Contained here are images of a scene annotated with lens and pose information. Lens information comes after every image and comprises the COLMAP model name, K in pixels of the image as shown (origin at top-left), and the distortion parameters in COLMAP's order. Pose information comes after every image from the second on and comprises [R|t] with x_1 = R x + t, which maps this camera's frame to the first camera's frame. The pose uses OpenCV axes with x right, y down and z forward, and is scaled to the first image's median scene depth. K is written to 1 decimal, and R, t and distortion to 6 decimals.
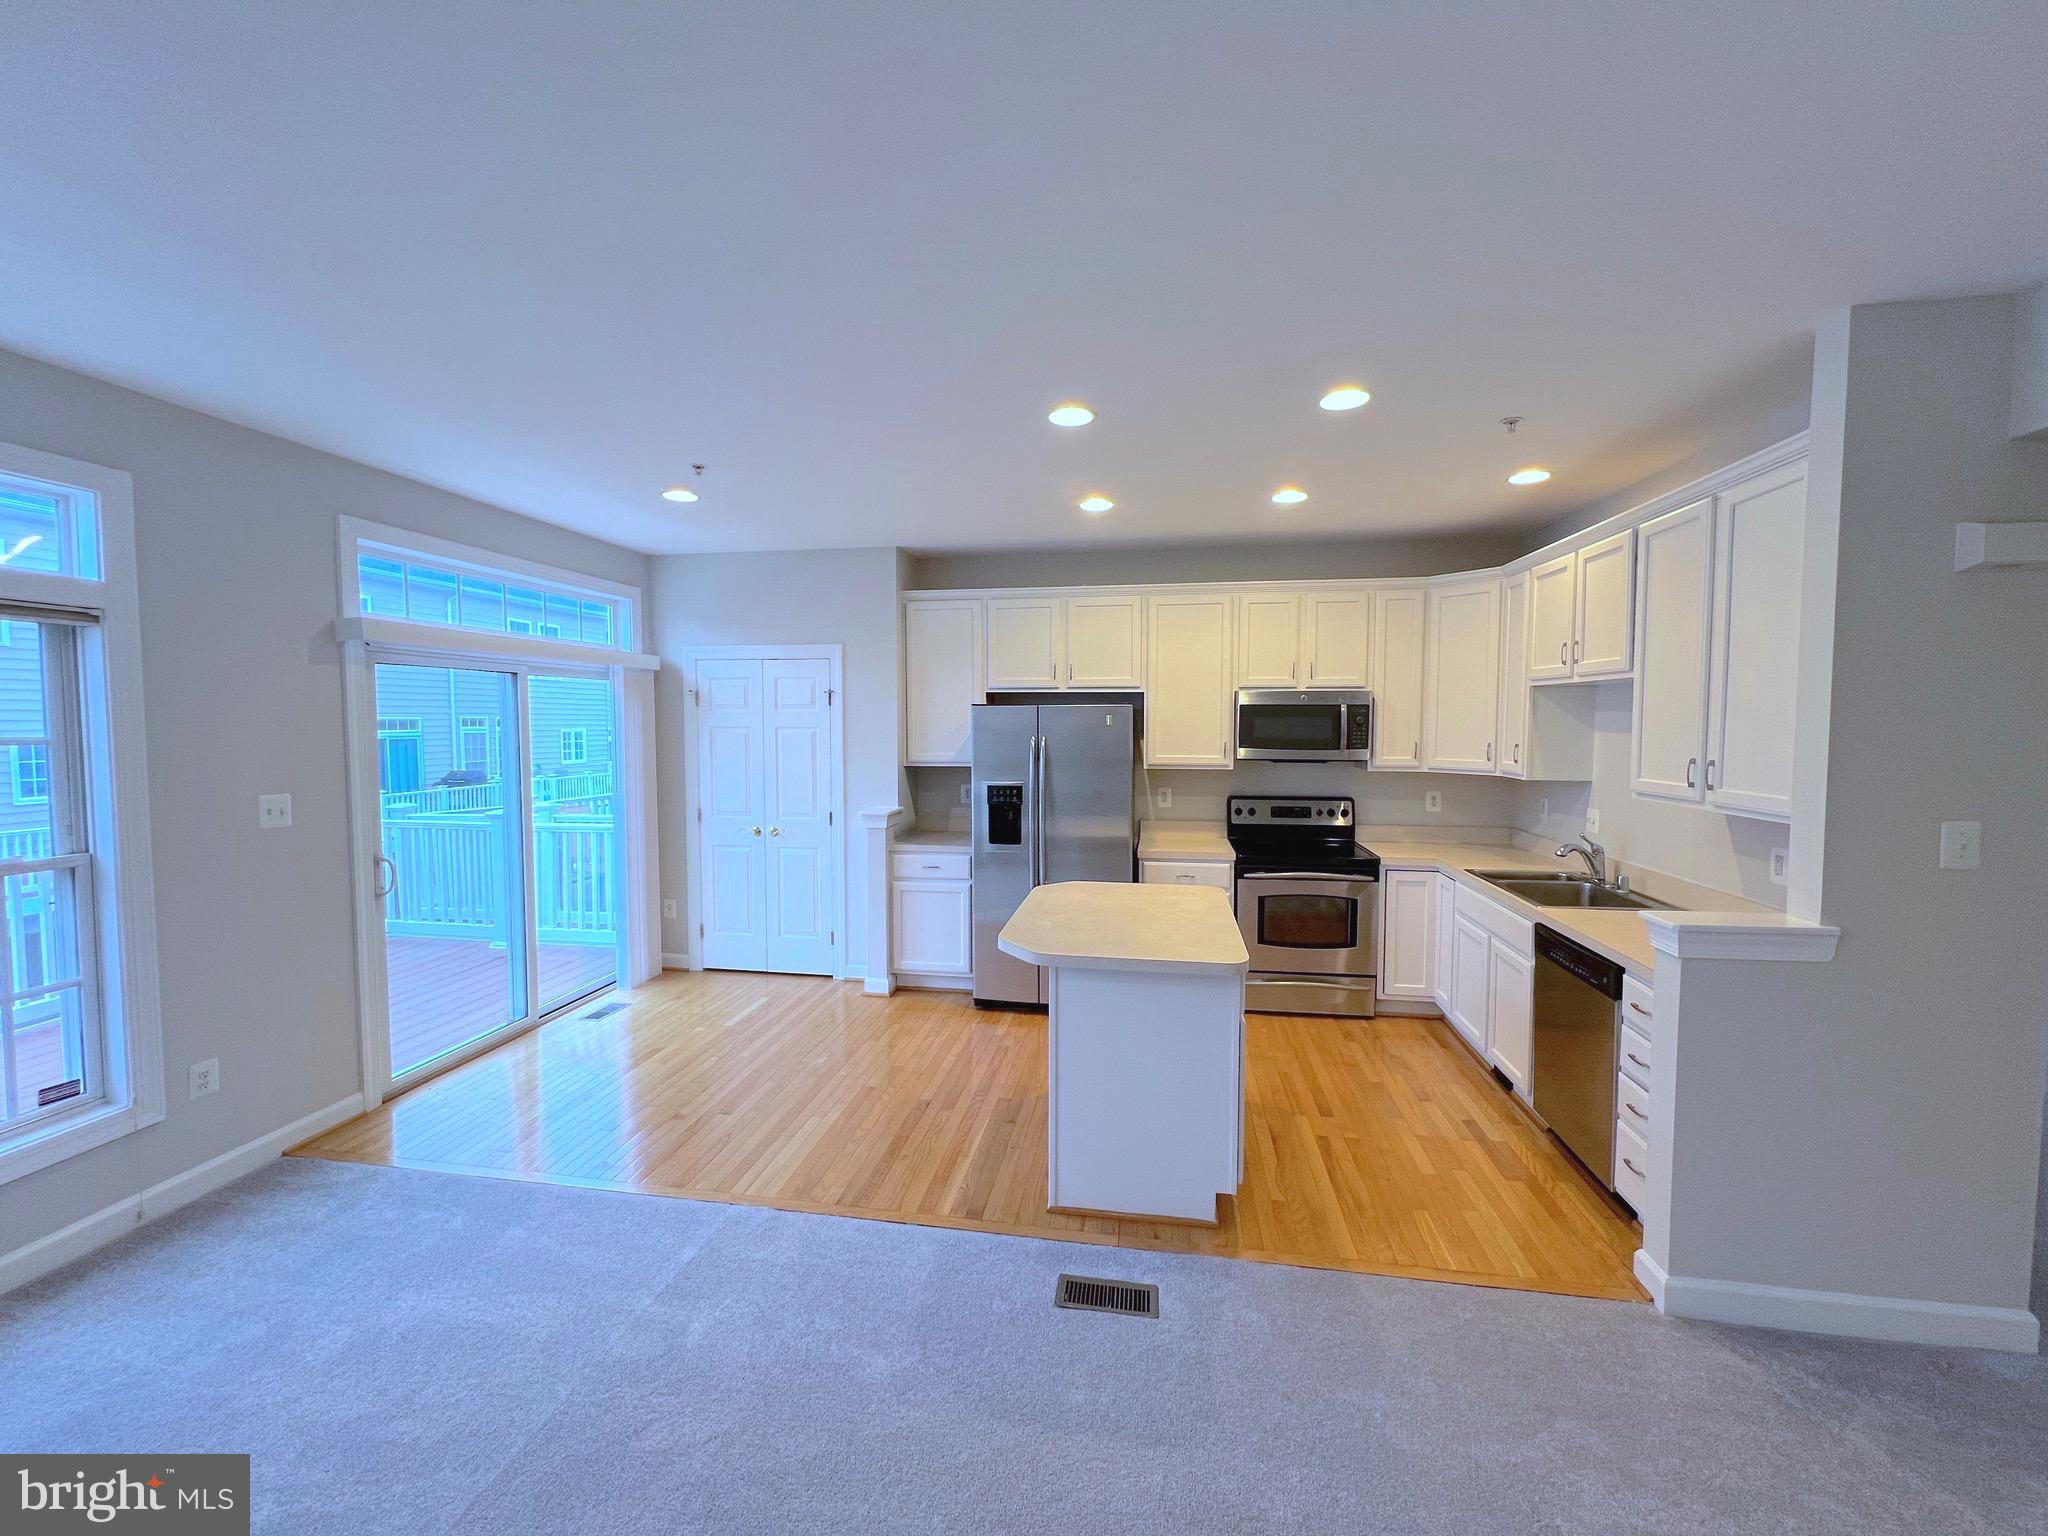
lens RADIAL K [[817.7, 0, 1021.8], [0, 817.7, 763.3], [0, 0, 1]] dist [-0.000708, 0.000596]
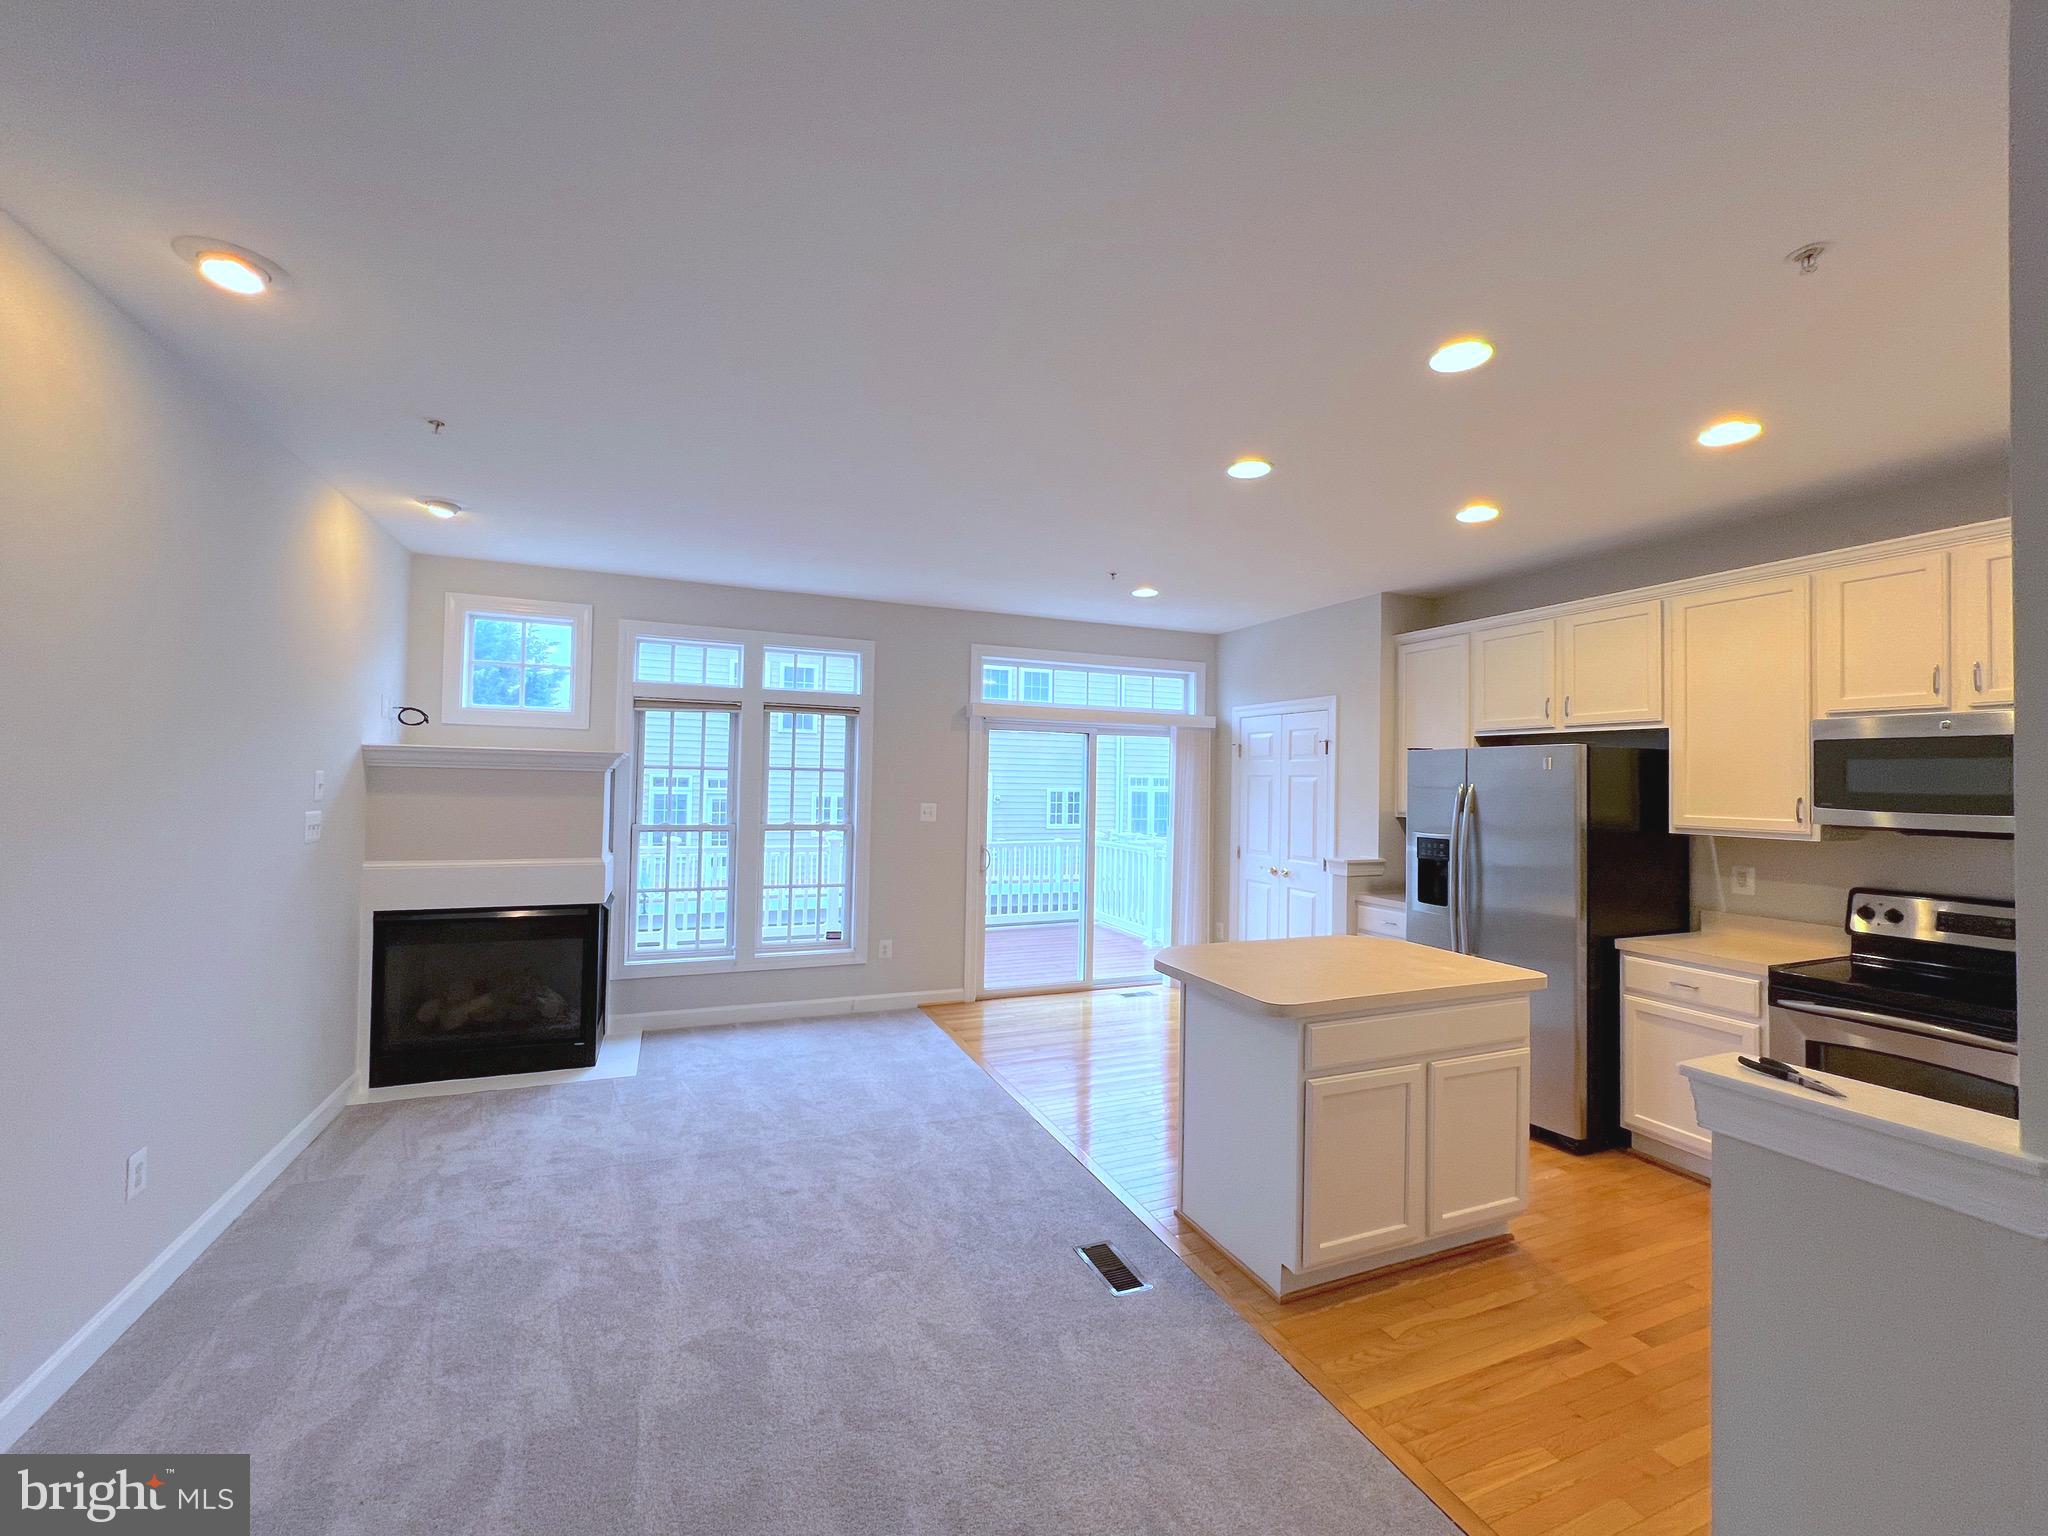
lens RADIAL K [[836.2, 0, 1023.0], [0, 836.2, 762.7], [0, 0, 1]] dist [0.002829, 0.000141]
pose [[0.533102, -0.009094, -0.846002, 0.537330], [-0.062695, 0.996768, -0.050222, 0.019980], [0.843725, 0.079814, 0.530809, 0.131232]]
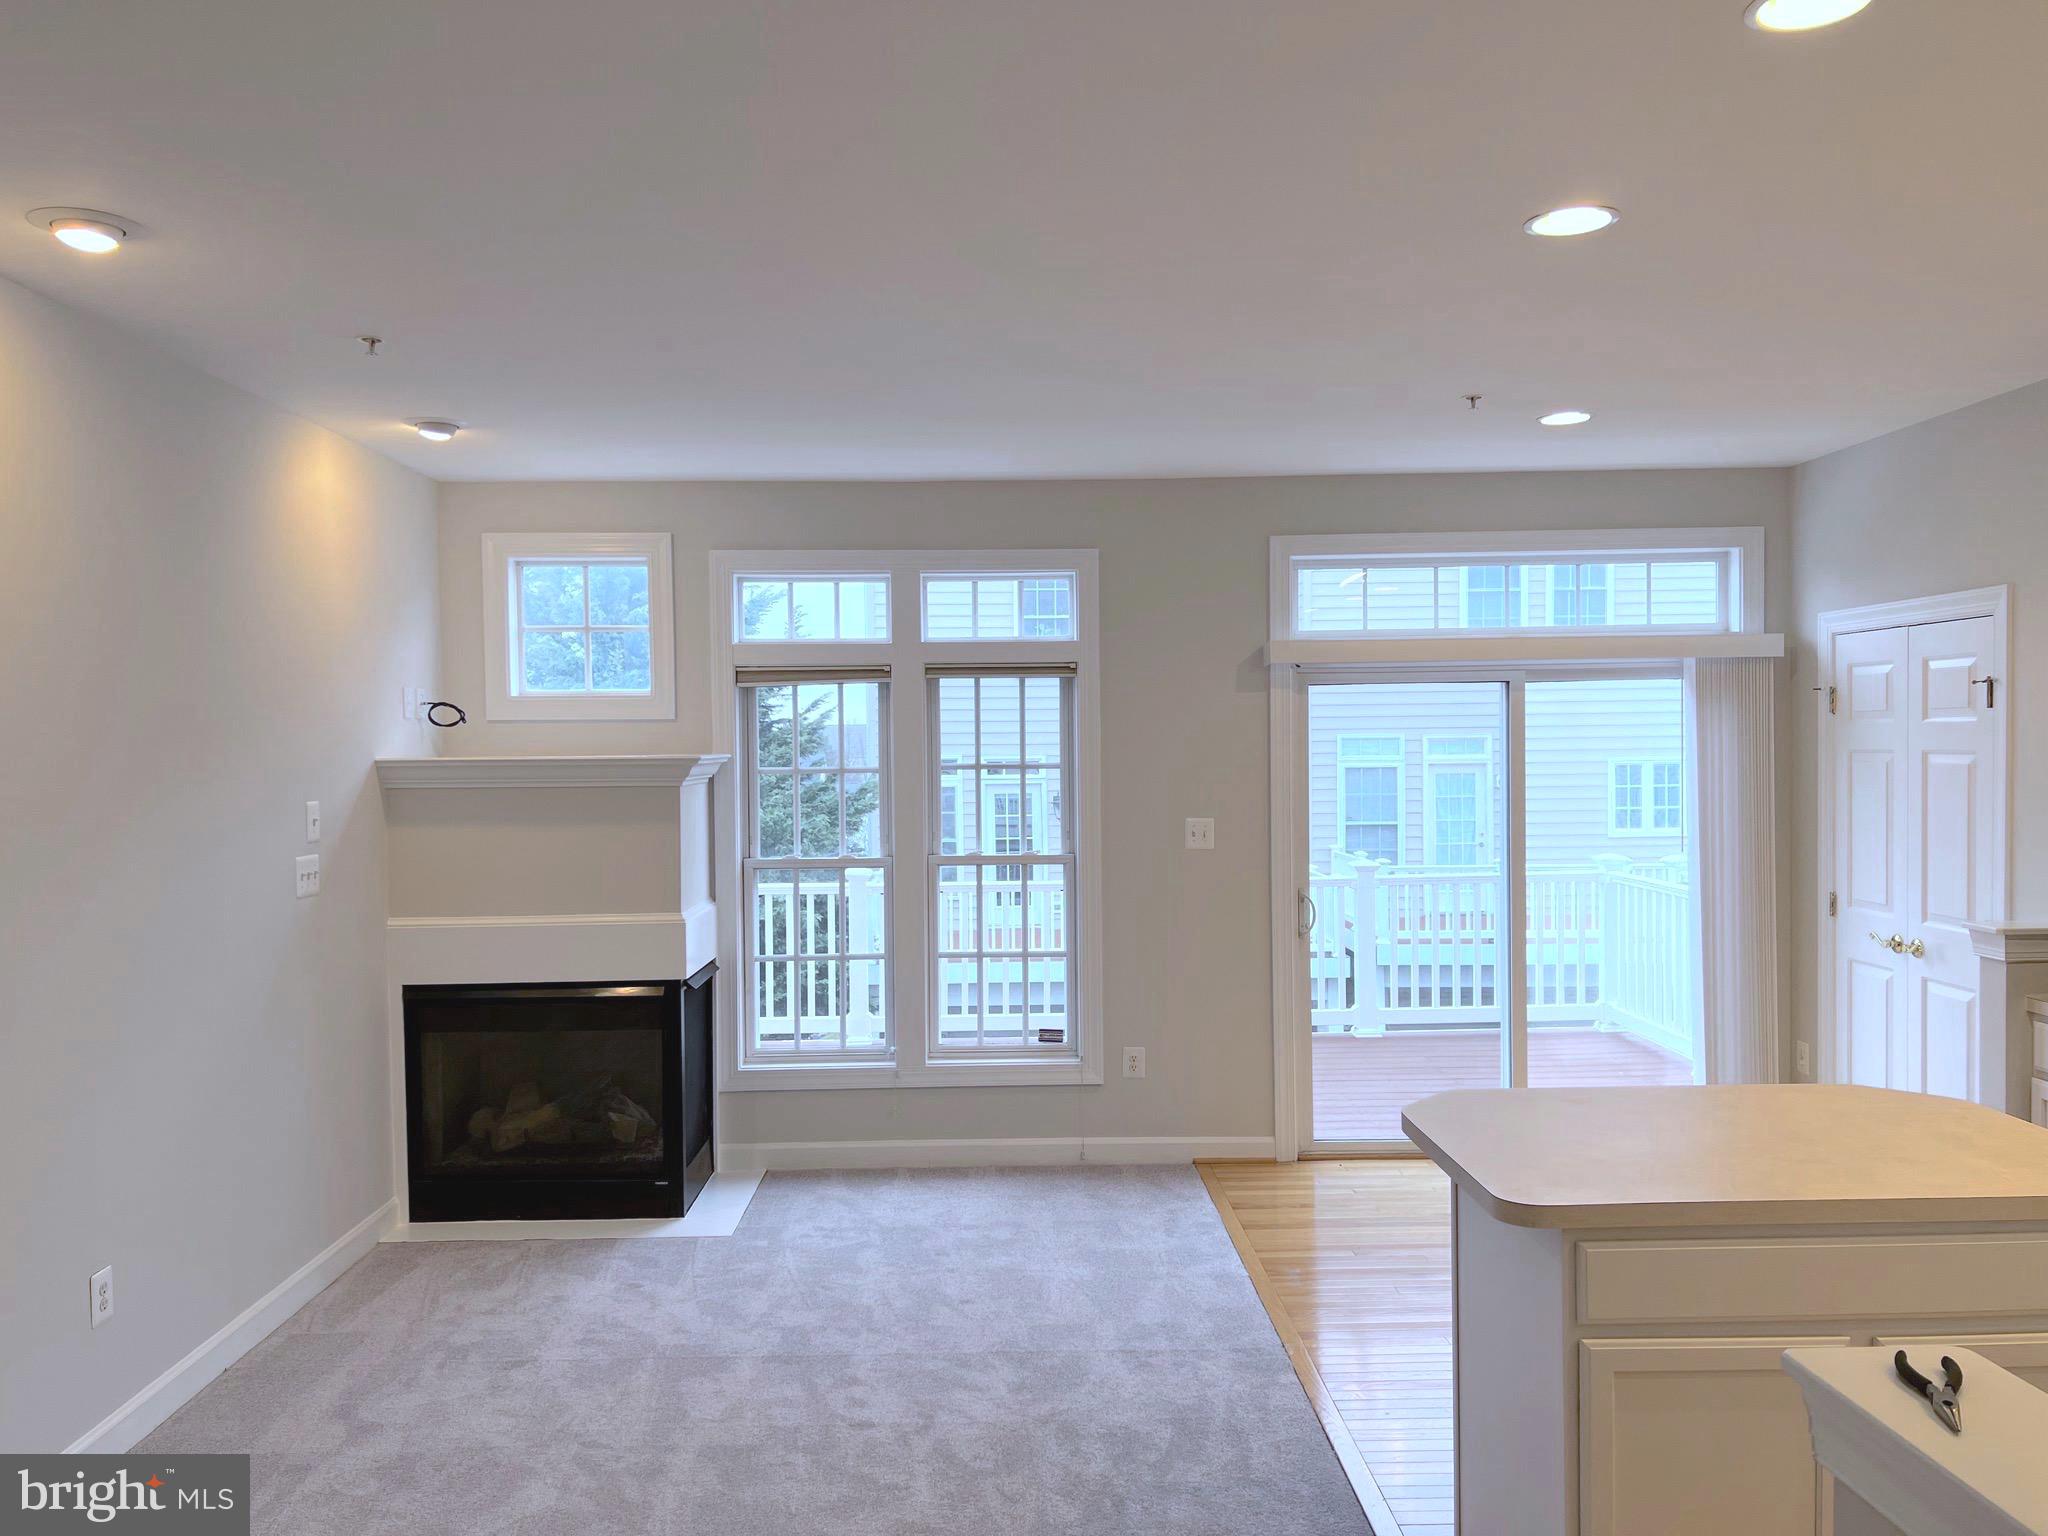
lens RADIAL K [[1544.2, 0, 1023.0], [0, 1544.2, 777.7], [0, 0, 1]] dist [0.062176, -0.063428]
pose [[0.185581, 0.020129, -0.982423, 0.704992], [-0.037827, 0.999195, 0.013327, -0.021951], [0.981901, 0.034689, 0.186193, 0.281703]]
